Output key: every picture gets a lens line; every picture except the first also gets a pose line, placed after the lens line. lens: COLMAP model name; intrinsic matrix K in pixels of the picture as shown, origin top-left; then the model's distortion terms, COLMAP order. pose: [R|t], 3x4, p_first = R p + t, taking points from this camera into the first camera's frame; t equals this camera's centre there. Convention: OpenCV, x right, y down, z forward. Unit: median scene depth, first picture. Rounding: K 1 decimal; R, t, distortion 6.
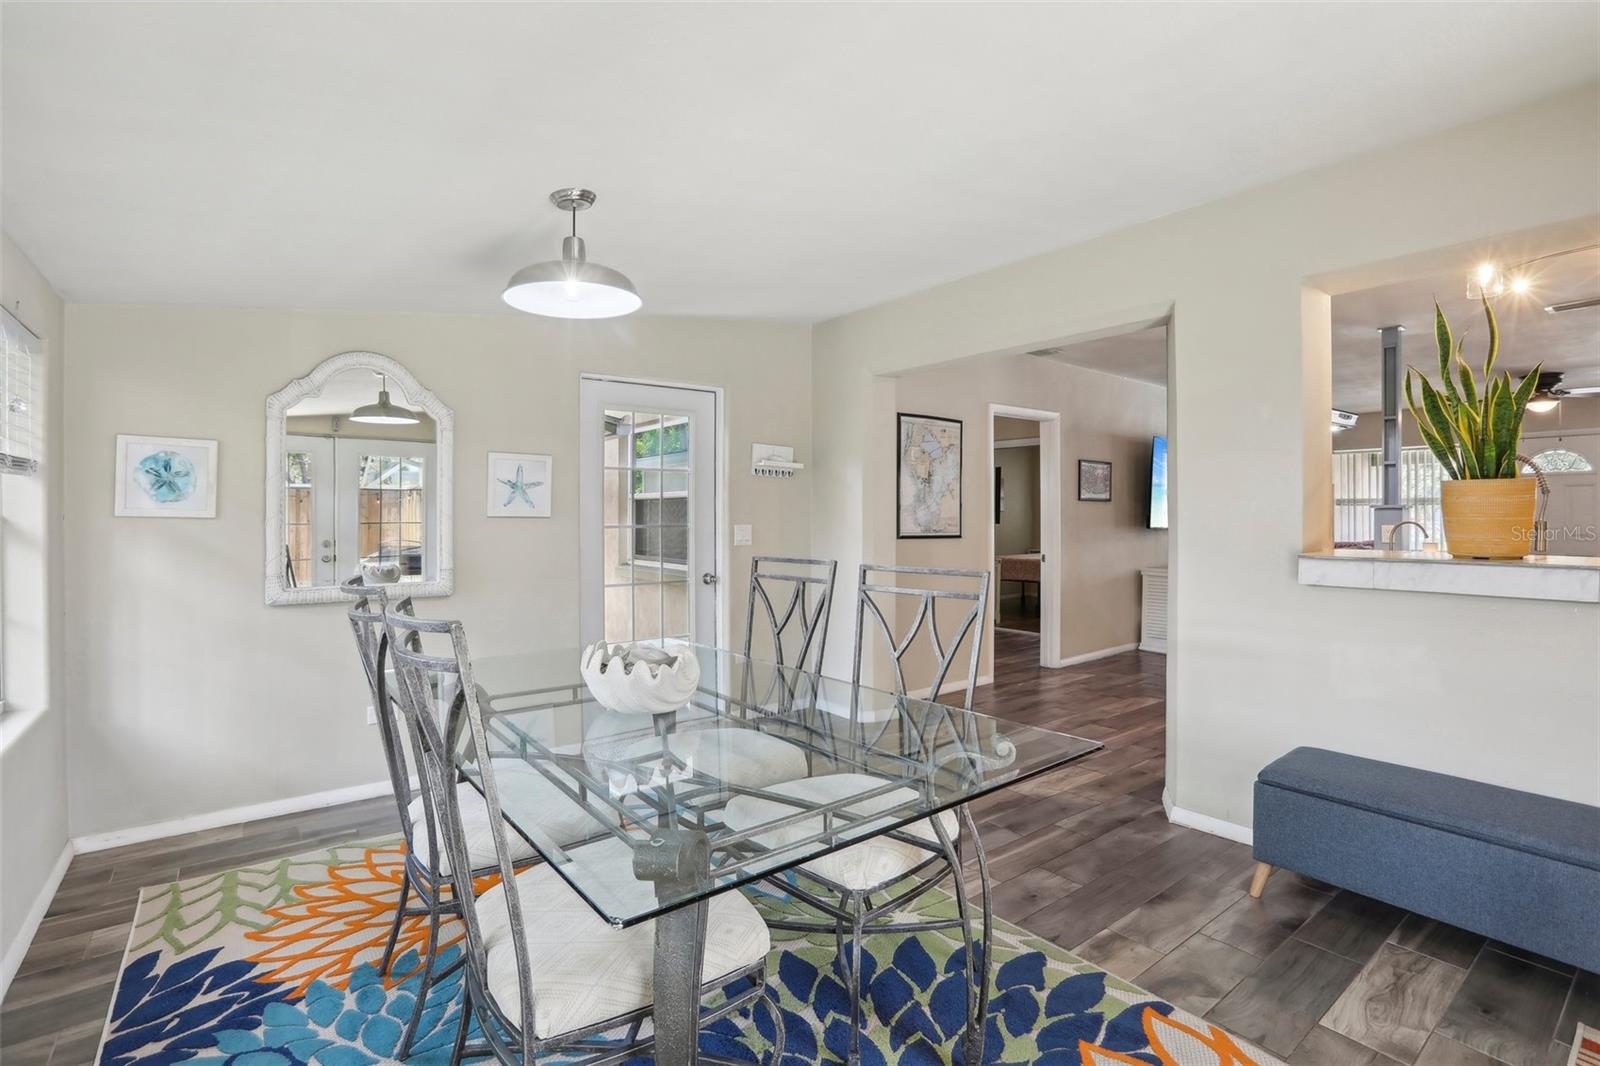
lens RADIAL K [[752.3, 0, 812.1], [0, 752.3, 516.7], [0, 0, 1]] dist [-0.059419, 0.024591]
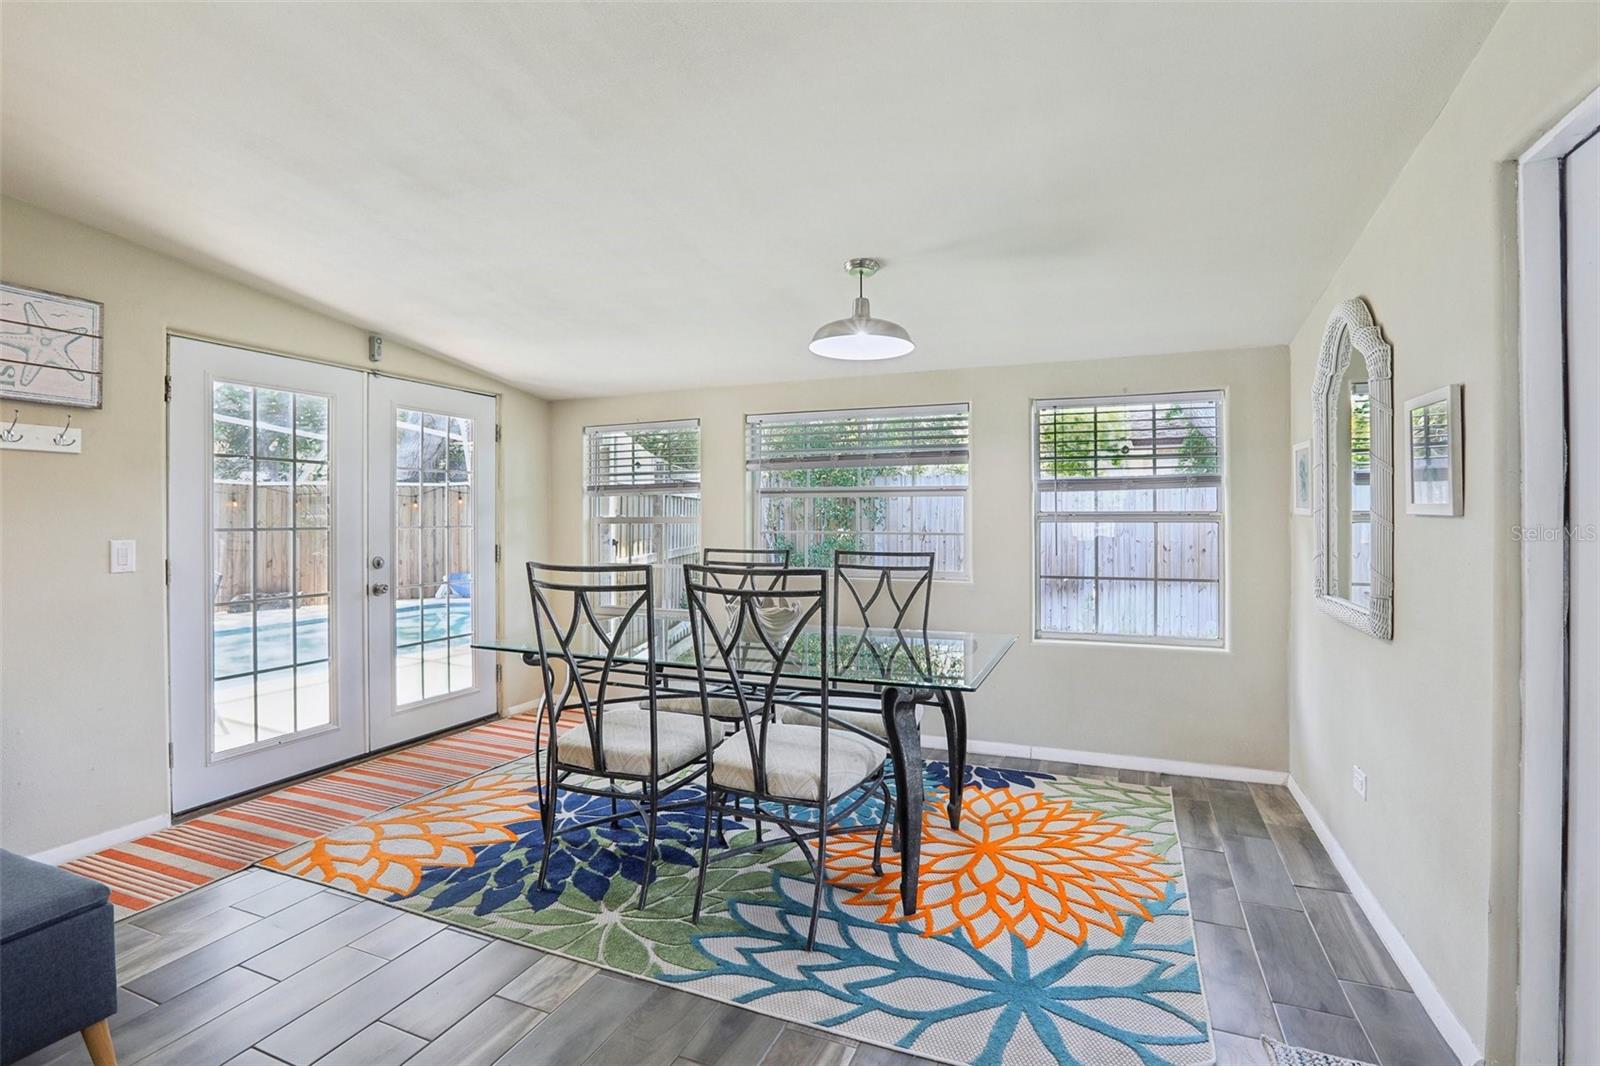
lens RADIAL K [[752.3, 0, 812.1], [0, 752.3, 516.7], [0, 0, 1]] dist [-0.059419, 0.024591]
pose [[-0.873177, 0.000912, -0.487402, 0.407606], [0.003642, 0.999983, -0.004653, 0.004625], [0.487389, -0.005838, -0.873166, 2.207023]]
